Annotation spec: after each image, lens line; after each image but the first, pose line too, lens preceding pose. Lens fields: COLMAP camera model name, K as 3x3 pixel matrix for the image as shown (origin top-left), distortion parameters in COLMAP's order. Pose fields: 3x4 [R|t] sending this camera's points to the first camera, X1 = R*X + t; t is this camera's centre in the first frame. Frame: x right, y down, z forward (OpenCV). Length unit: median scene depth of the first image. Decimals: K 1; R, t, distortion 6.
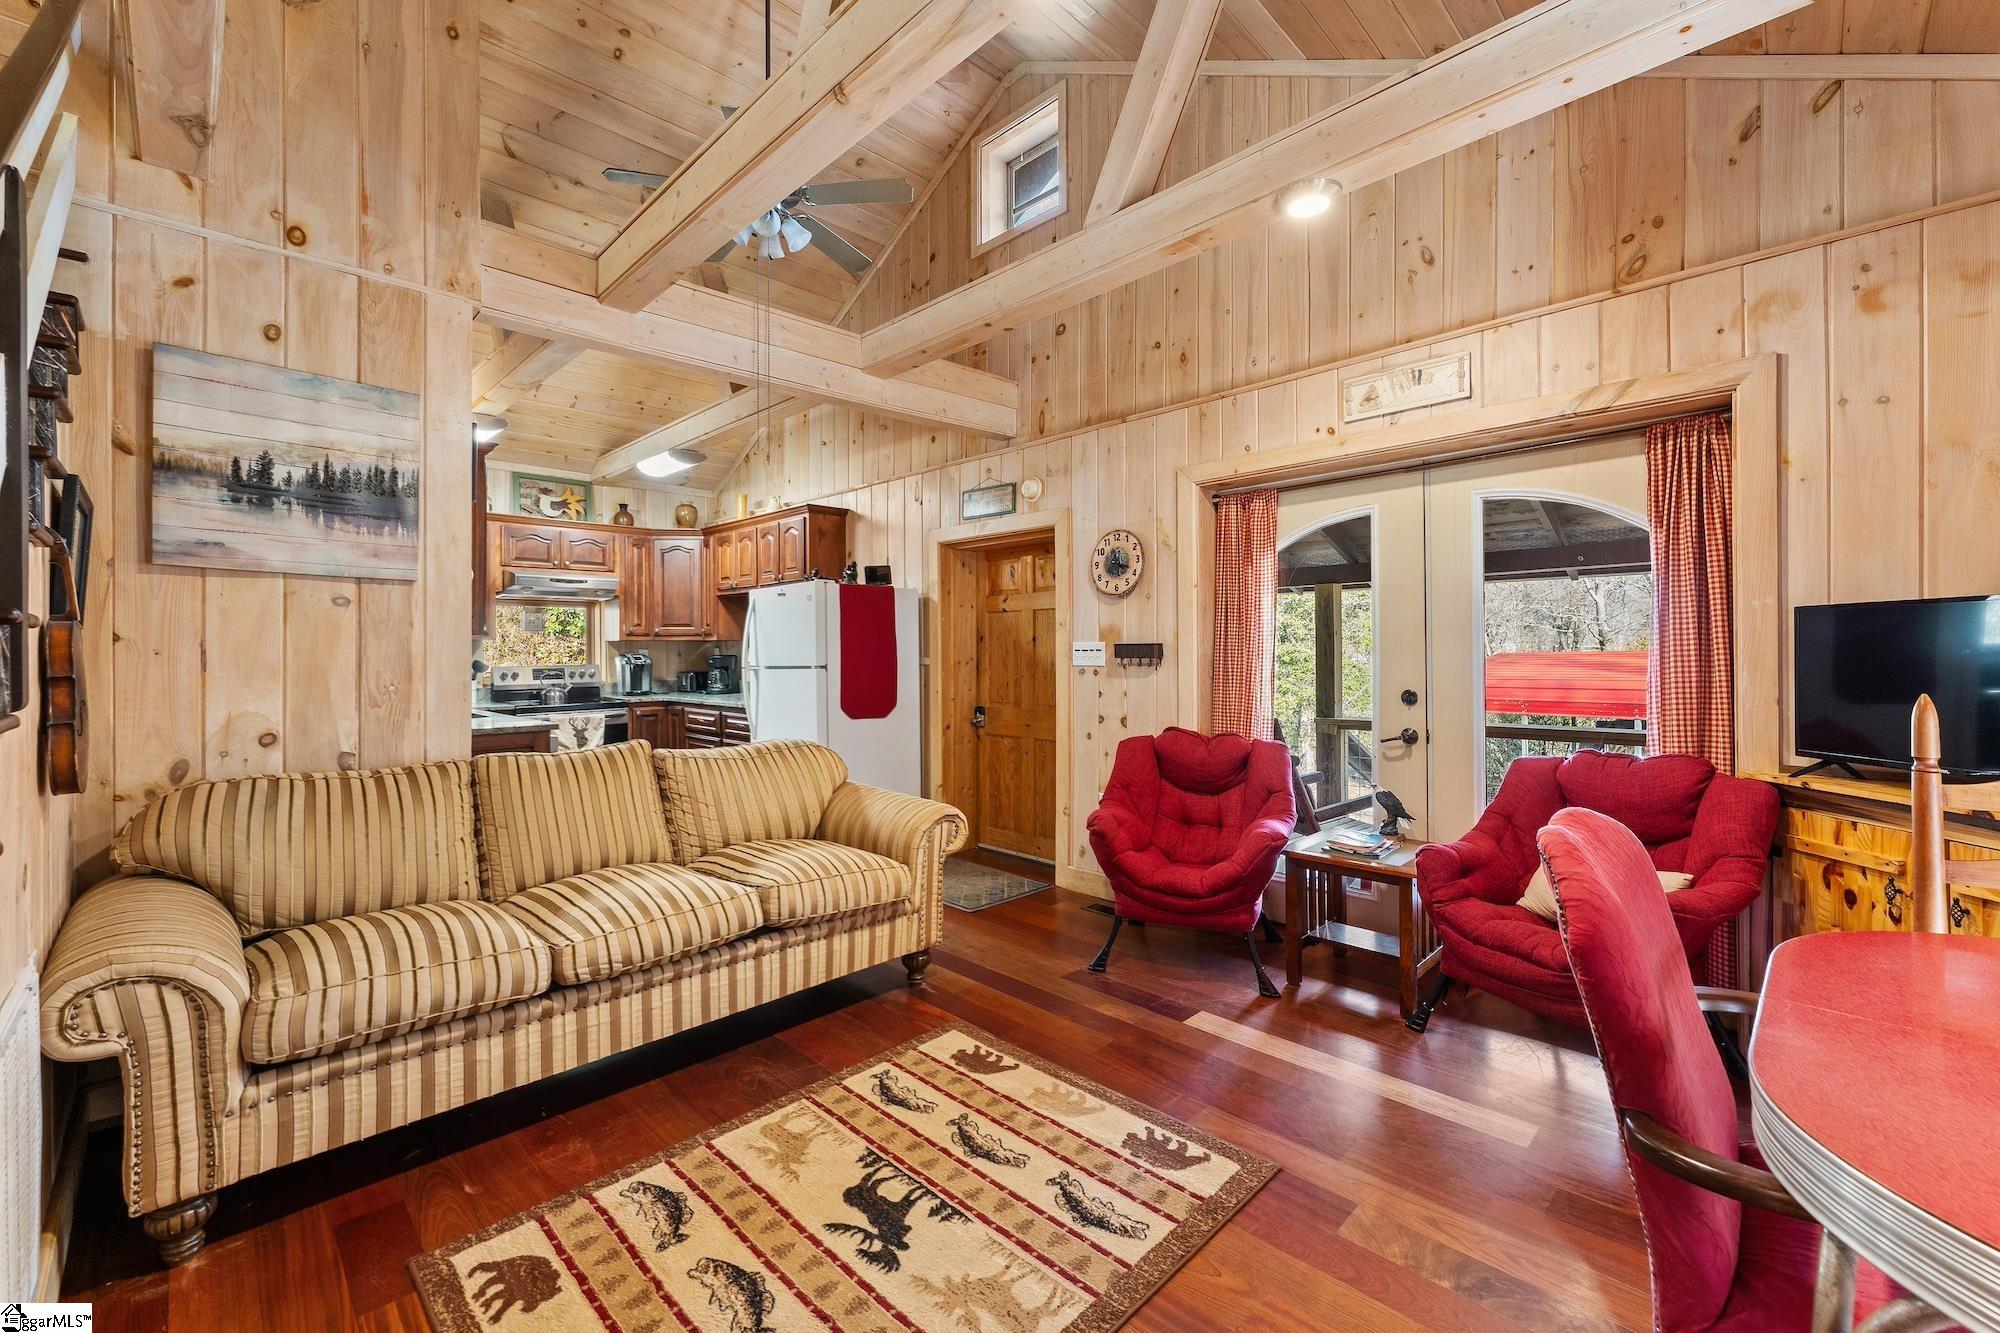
lens RADIAL K [[810.3, 0, 995.7], [0, 810.3, 657.2], [0, 0, 1]] dist [-0.000287, -0.000047]
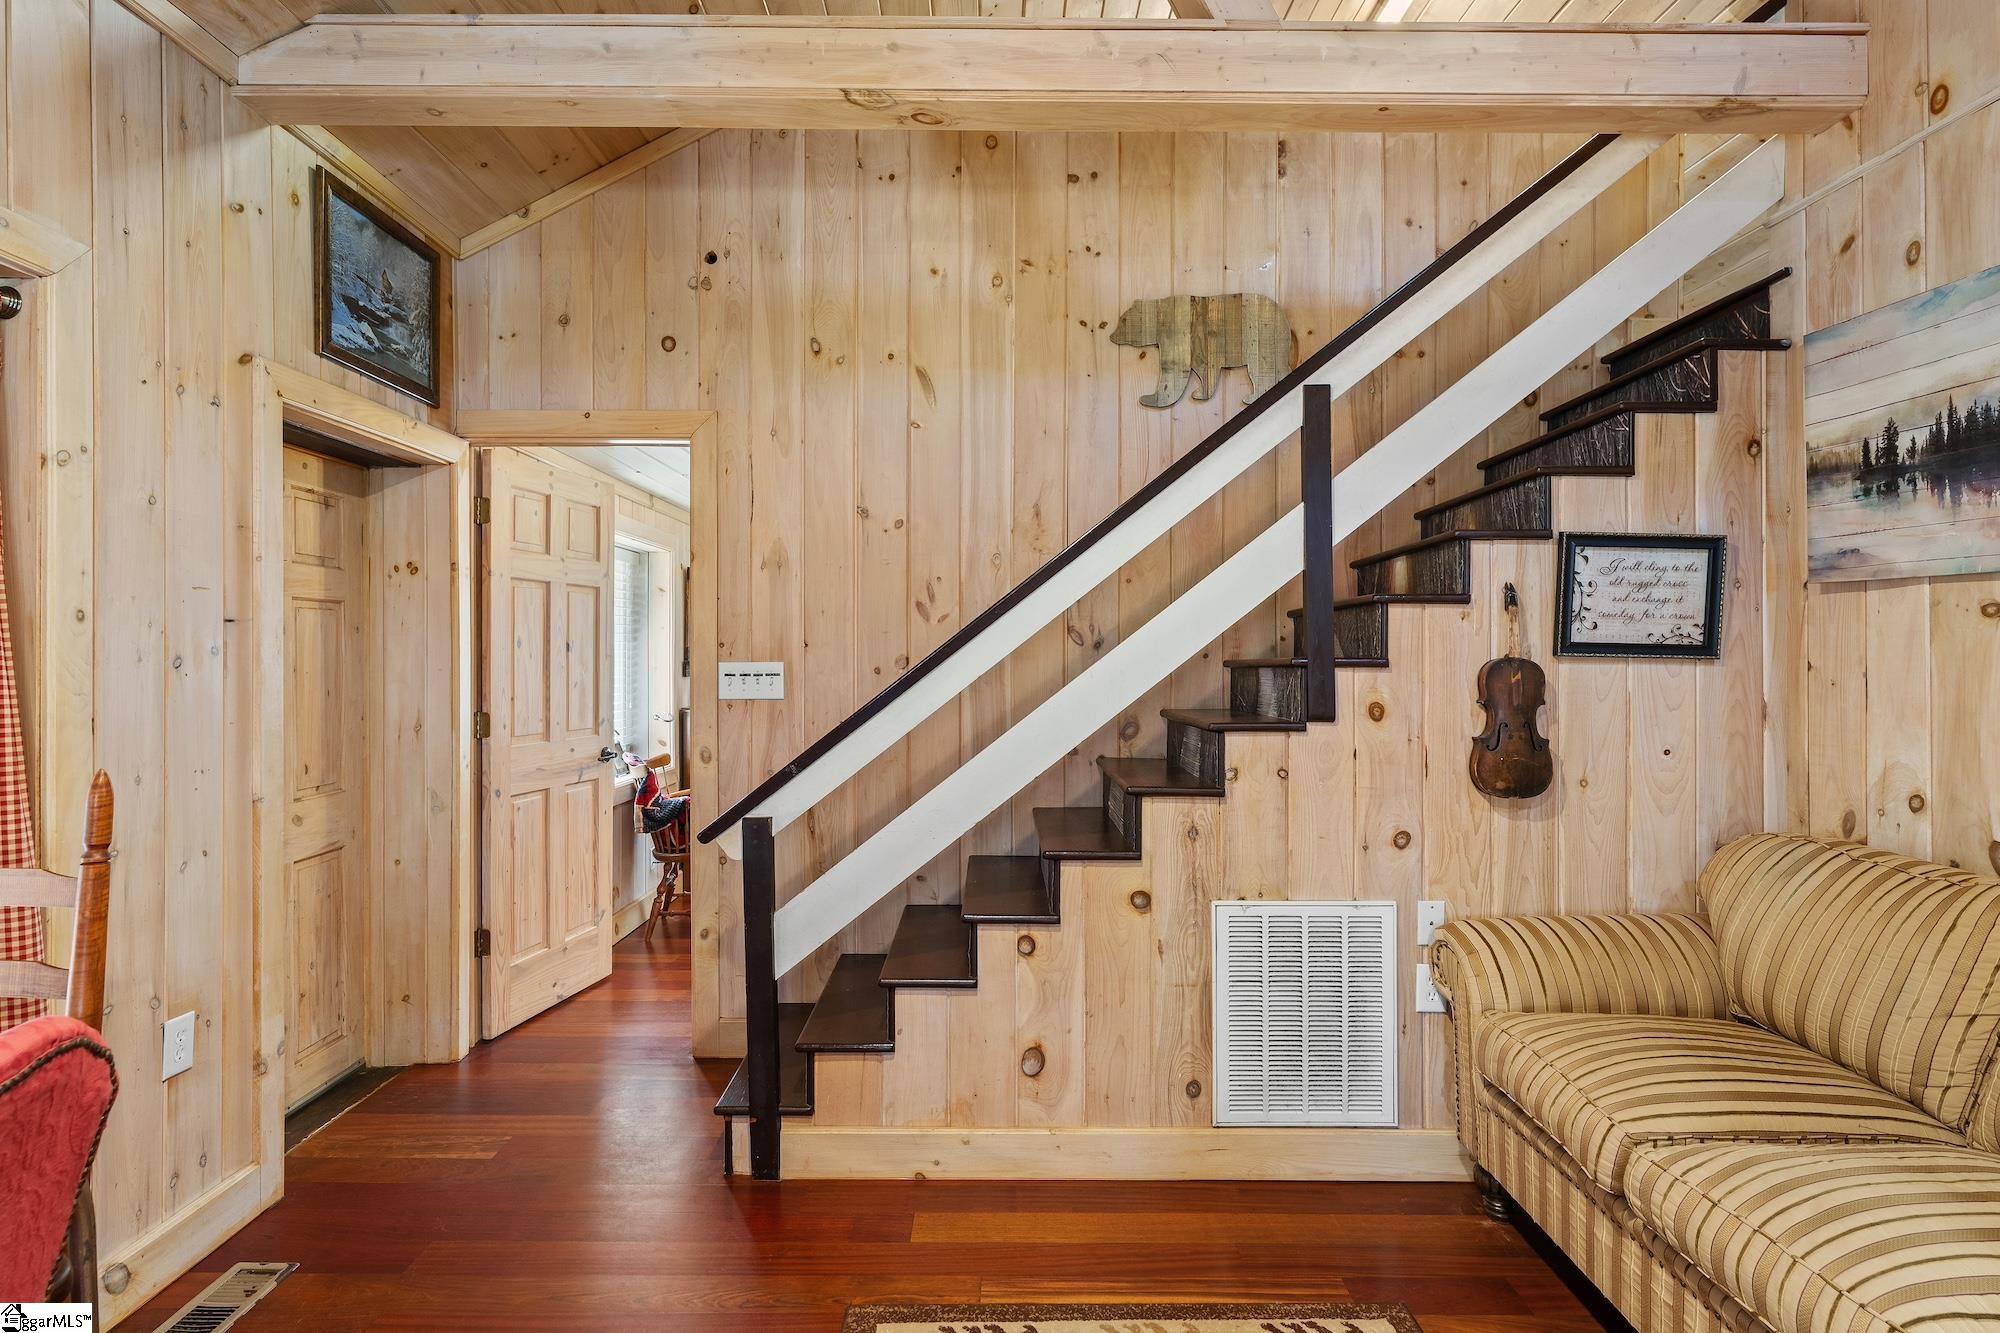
lens RADIAL K [[1021.5, 0, 1002.2], [0, 1021.5, 656.0], [0, 0, 1]] dist [-0.000637, -0.000186]
pose [[-0.710881, 0.004744, -0.703297, 0.301482], [-0.001023, 0.999969, 0.007780, -0.033825], [0.703312, 0.006250, -0.710854, 0.919959]]
